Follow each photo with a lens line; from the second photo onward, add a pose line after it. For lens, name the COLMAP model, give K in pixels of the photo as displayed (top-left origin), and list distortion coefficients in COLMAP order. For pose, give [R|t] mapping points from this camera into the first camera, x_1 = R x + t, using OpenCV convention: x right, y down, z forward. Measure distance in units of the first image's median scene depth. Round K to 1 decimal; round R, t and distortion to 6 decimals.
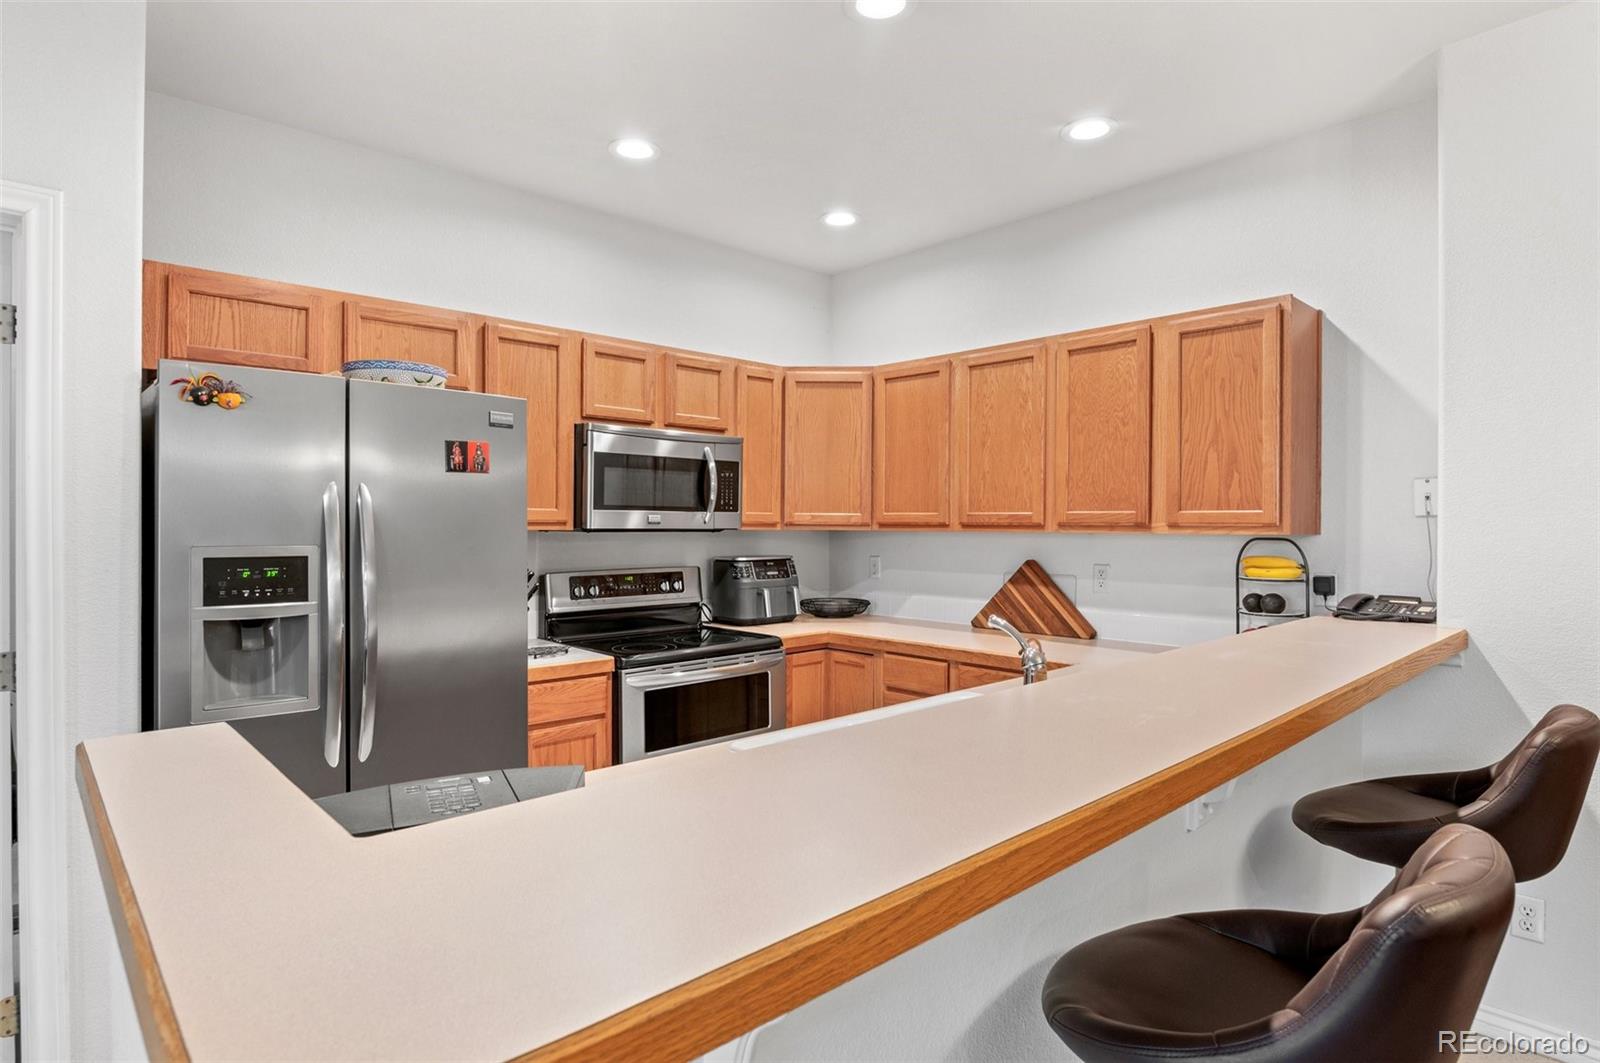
lens RADIAL K [[873.0, 0, 810.5], [0, 873.0, 522.9], [0, 0, 1]] dist [-0.004811, -0.005060]
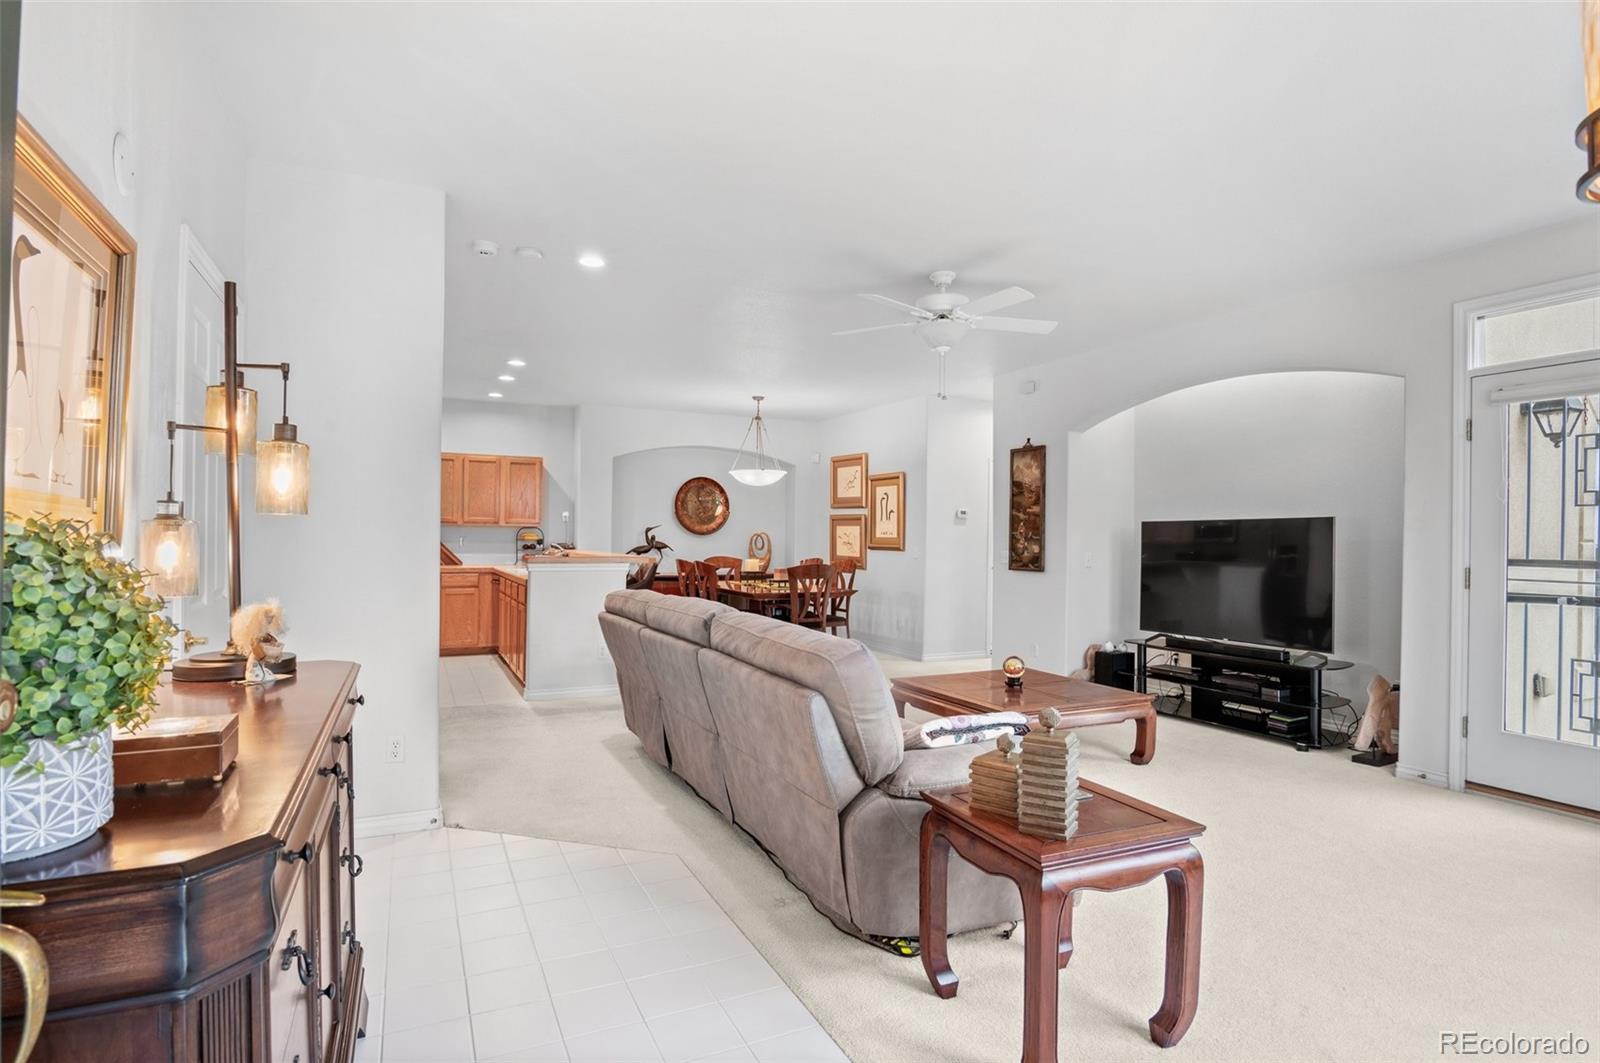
lens RADIAL K [[803.3, 0, 793.7], [0, 803.3, 538.5], [0, 0, 1]] dist [-0.019971, 0.001981]
pose [[0.294424, -0.000797, 0.955675, -1.818462], [-0.012496, 0.999911, 0.004684, 0.028508], [-0.955593, -0.013321, 0.294388, -0.744601]]
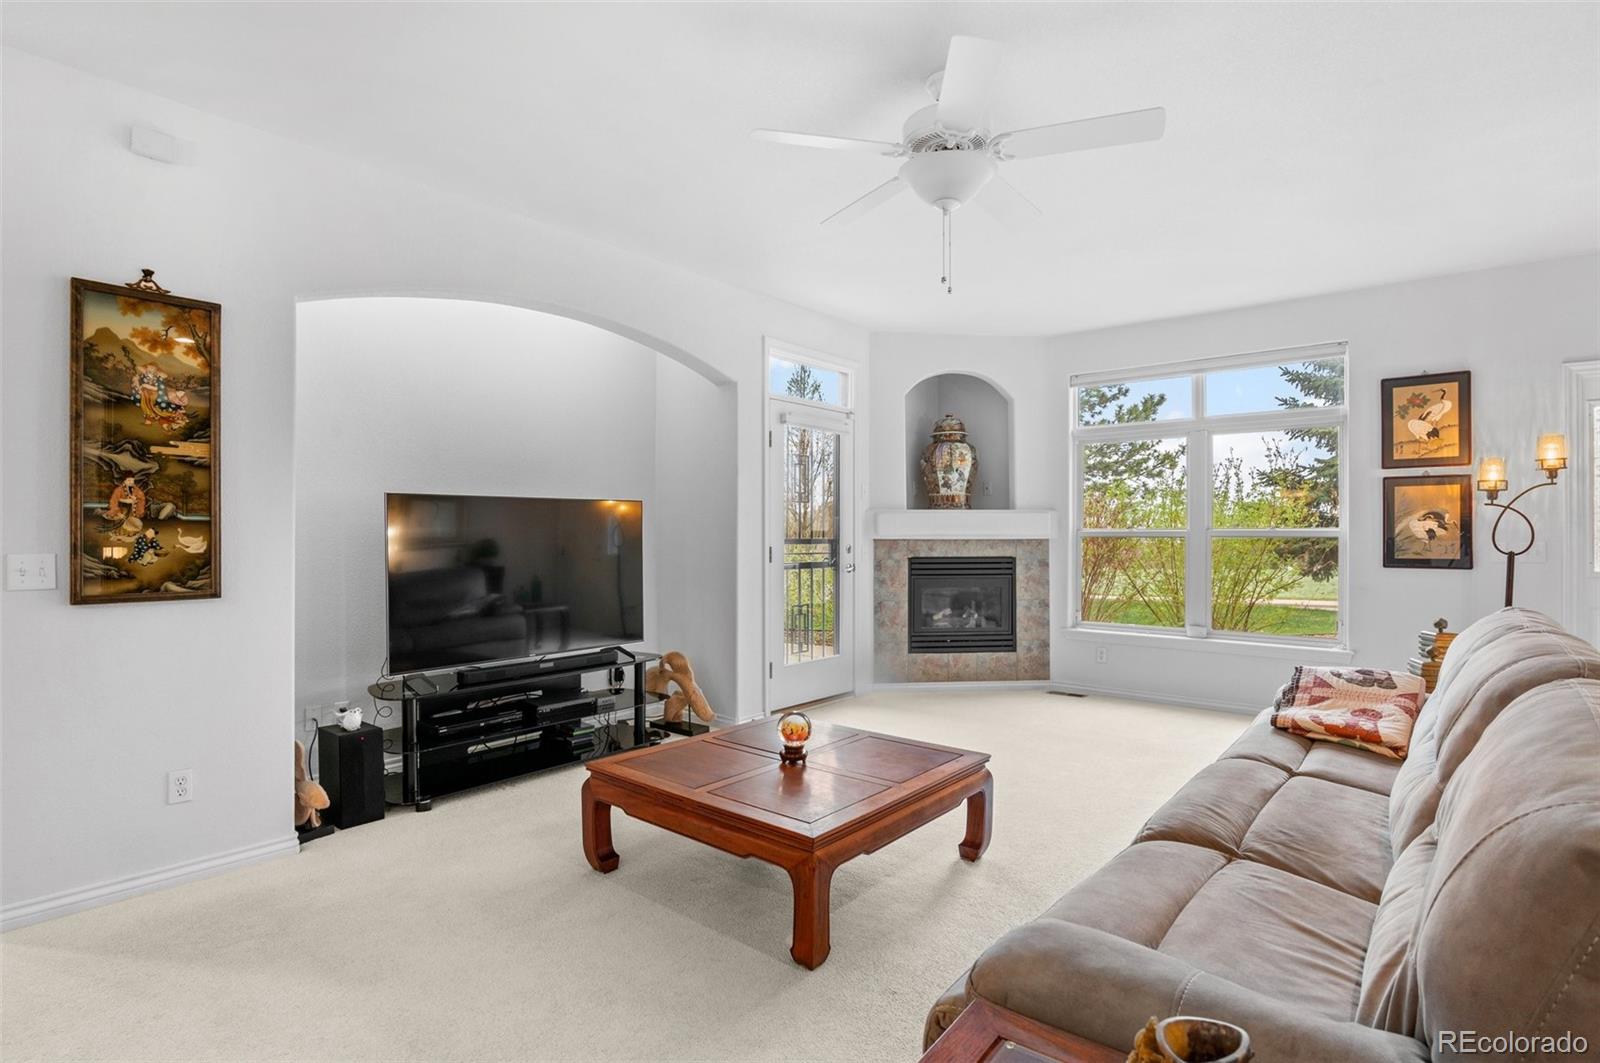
lens RADIAL K [[803.3, 0, 798.7], [0, 803.3, 534.8], [0, 0, 1]] dist [-0.019971, 0.001981]
pose [[-0.991721, -0.004179, -0.128346, -0.270293], [-0.004060, 0.999991, -0.001189, 0.043627], [0.128350, -0.000658, -0.991729, 0.156309]]
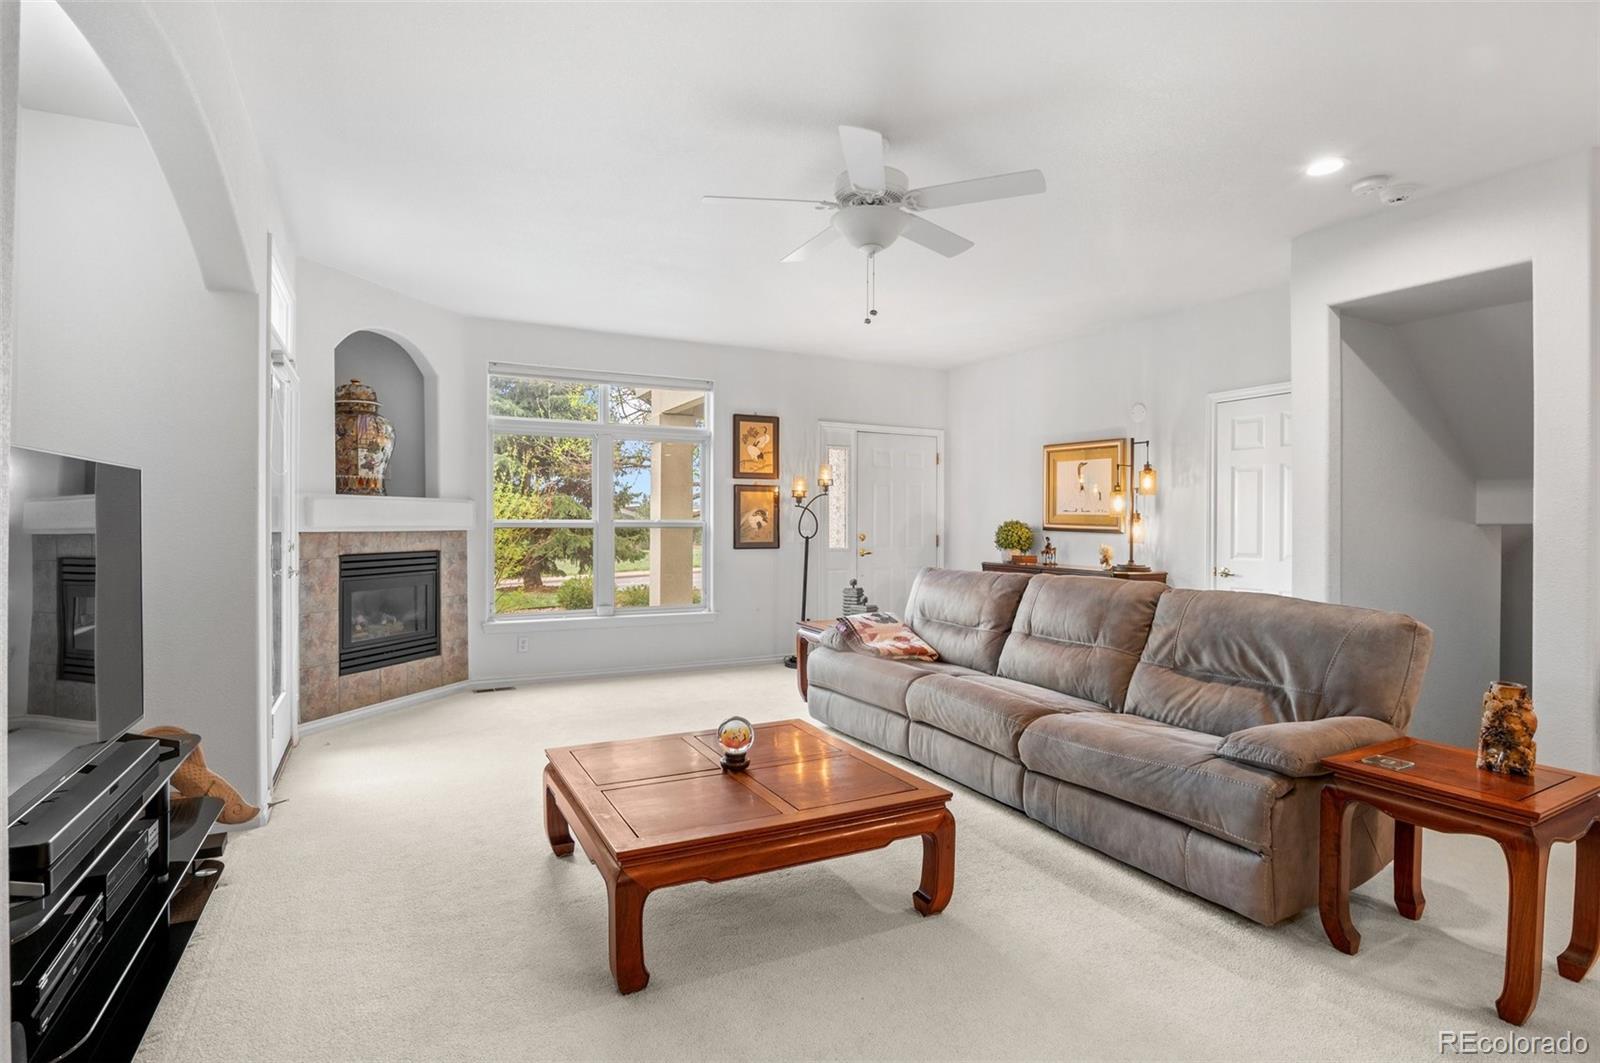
lens RADIAL K [[803.3, 0, 802.1], [0, 803.3, 523.8], [0, 0, 1]] dist [-0.019971, 0.001981]
pose [[-0.268280, -0.004342, -0.963331, 0.393437], [-0.001227, 0.999991, -0.004165, 0.040996], [0.963340, 0.000065, -0.268283, -0.422727]]
